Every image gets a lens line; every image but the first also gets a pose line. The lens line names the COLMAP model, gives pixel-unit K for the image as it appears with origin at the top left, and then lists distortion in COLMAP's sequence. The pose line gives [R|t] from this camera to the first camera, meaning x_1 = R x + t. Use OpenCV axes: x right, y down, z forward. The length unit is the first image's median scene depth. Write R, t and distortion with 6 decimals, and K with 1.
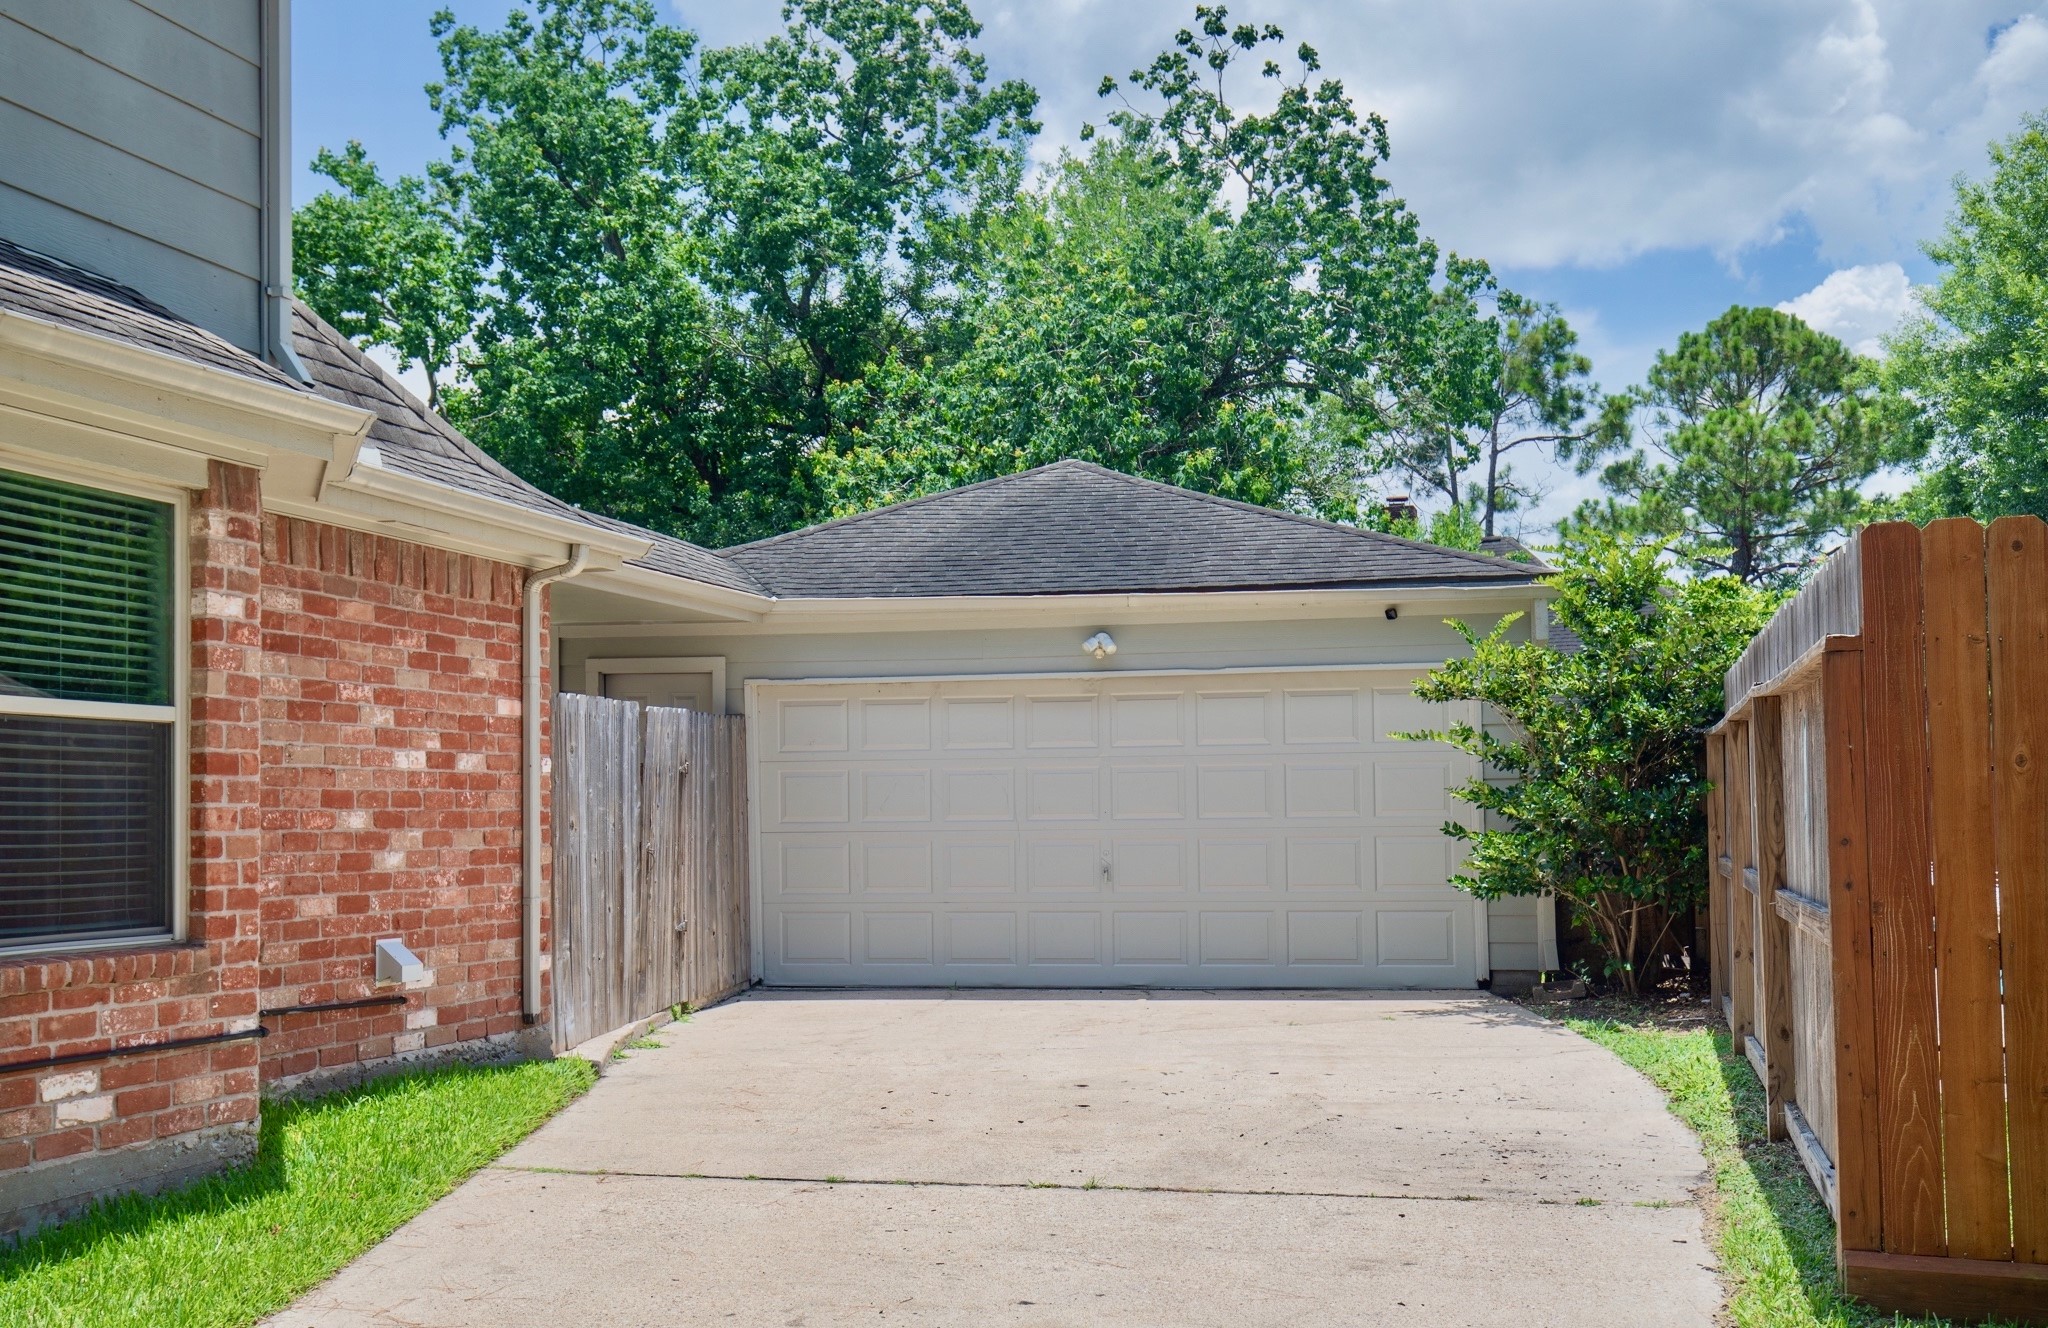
lens RADIAL K [[2380.1, 0, 1024.6], [0, 2380.1, 664.2], [0, 0, 1]] dist [0.006607, 0.000000]
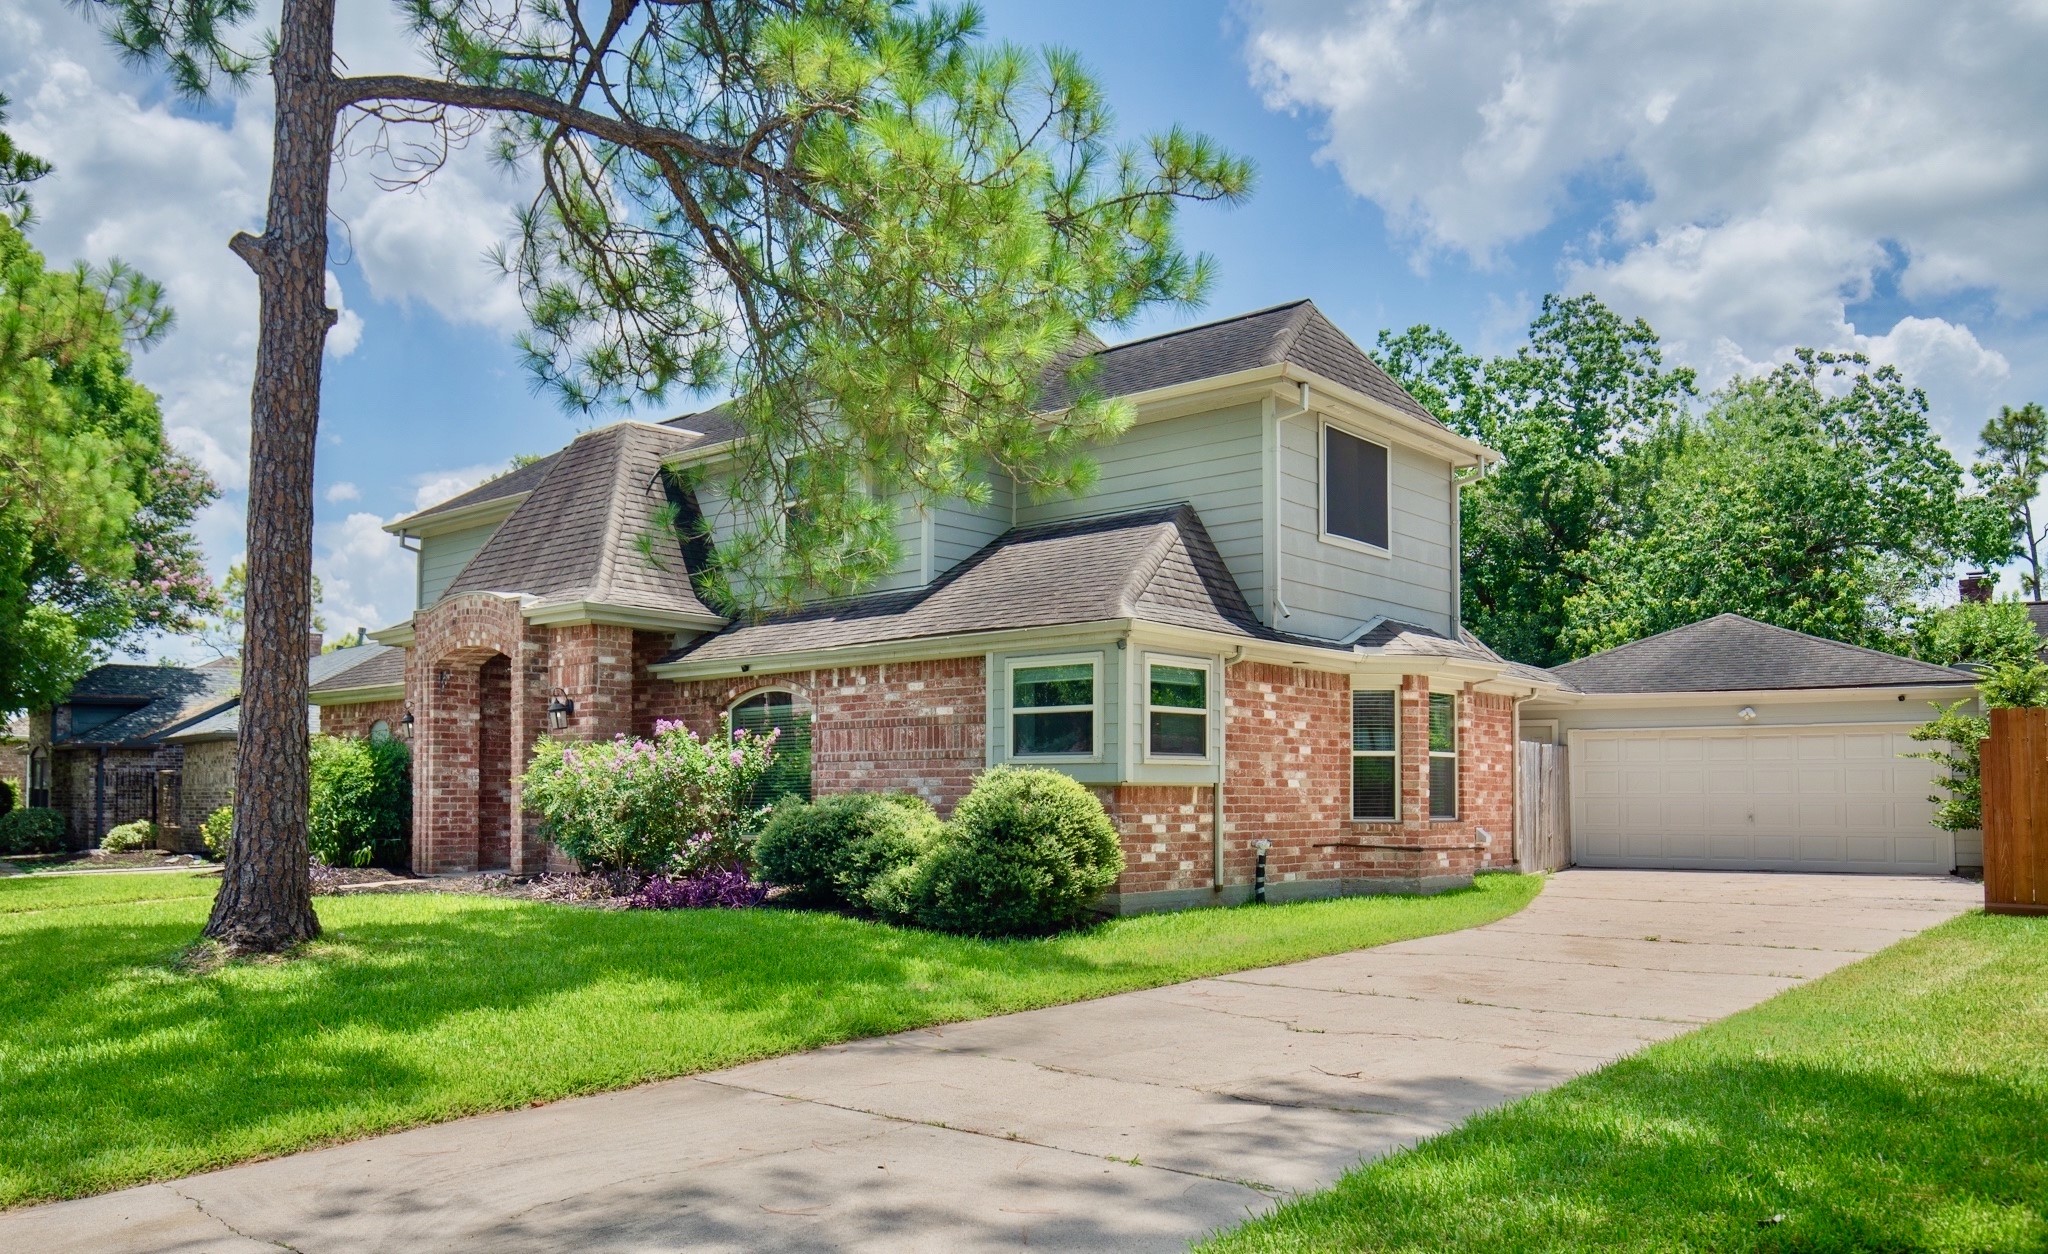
lens RADIAL K [[1470.6, 0, 955.1], [0, 1470.6, 728.1], [0, 0, 1]] dist [0.001217, -0.007966]
pose [[0.897906, -0.008610, -0.440103, -0.028976], [0.016664, 0.999757, 0.014438, -0.027531], [0.439872, -0.020298, 0.897831, -0.560855]]
